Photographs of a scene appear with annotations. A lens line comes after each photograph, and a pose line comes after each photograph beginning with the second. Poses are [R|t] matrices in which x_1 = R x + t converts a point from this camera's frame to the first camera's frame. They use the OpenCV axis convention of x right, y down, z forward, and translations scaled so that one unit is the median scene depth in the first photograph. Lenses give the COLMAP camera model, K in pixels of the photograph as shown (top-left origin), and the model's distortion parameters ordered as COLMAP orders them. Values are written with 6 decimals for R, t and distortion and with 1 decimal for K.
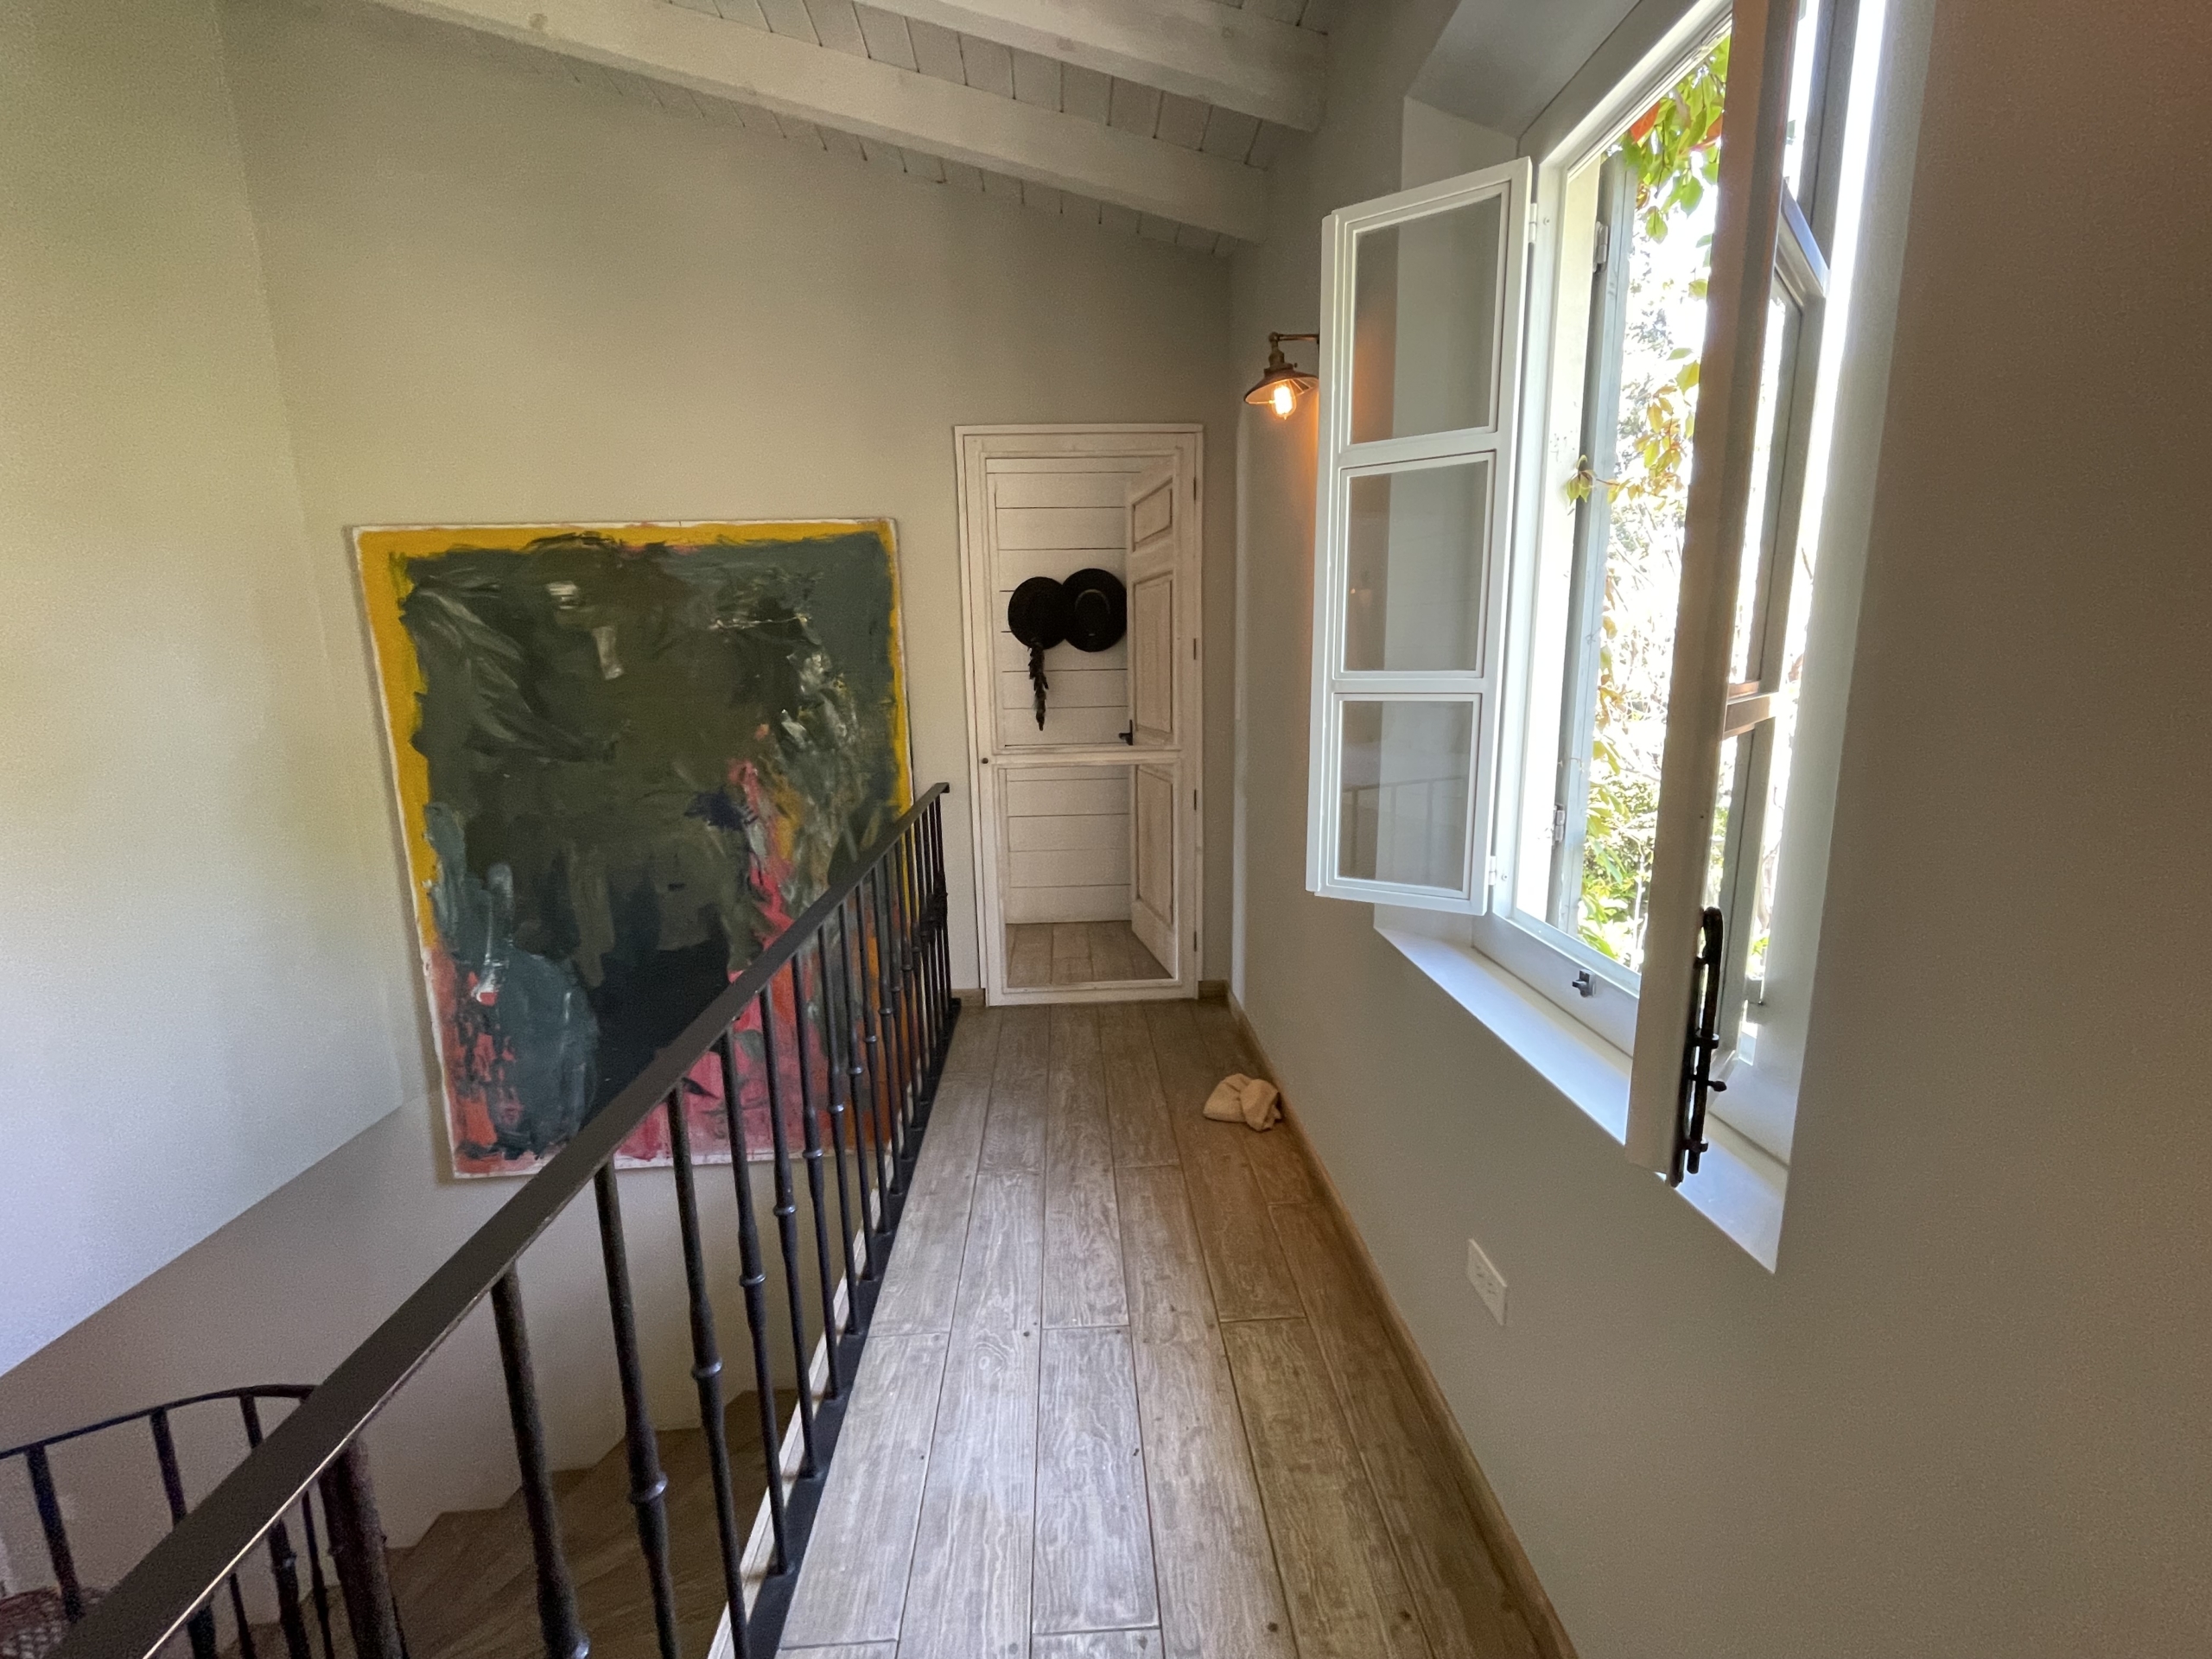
lens RADIAL K [[905.6, 0, 1105.9], [0, 905.6, 832.2], [0, 0, 1]] dist [-0.005376, 0.000564]
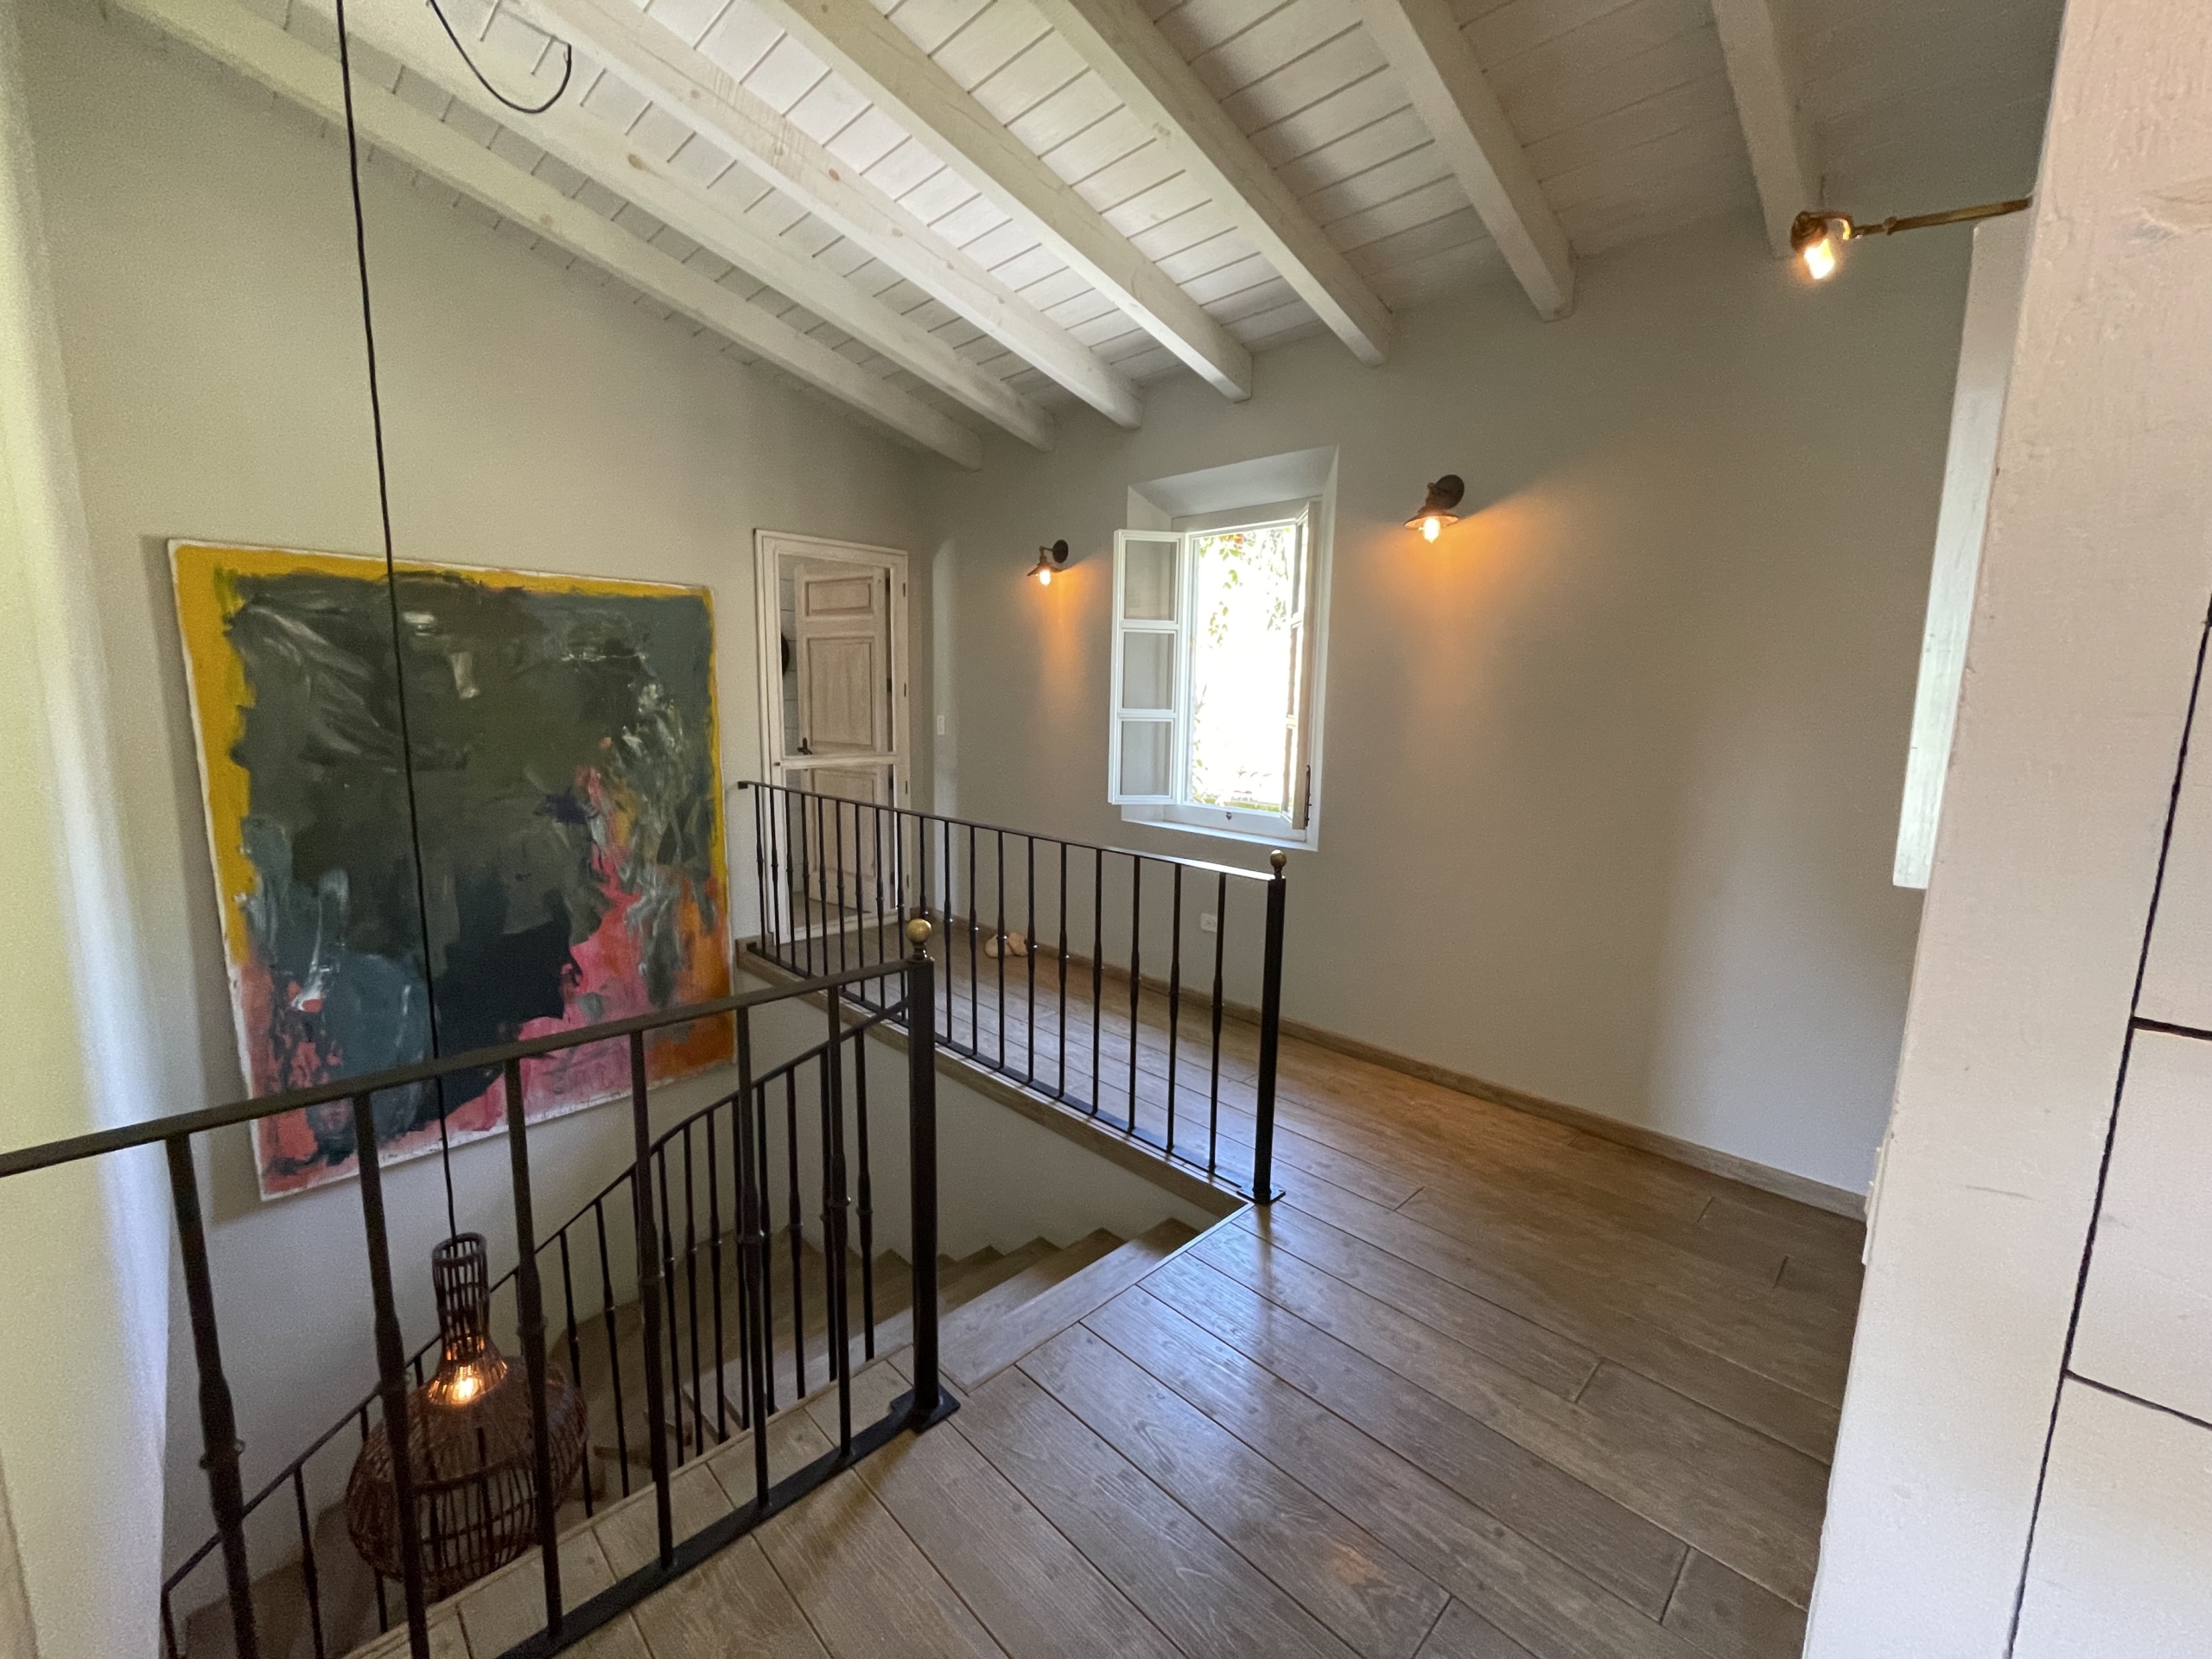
lens RADIAL K [[905.6, 0, 1103.5], [0, 905.6, 827.6], [0, 0, 1]] dist [-0.005376, 0.000564]
pose [[0.740692, -0.066256, 0.668569, -0.708357], [0.091556, 0.995796, -0.002749, 0.070121], [-0.665577, 0.063248, 0.743645, -0.376035]]
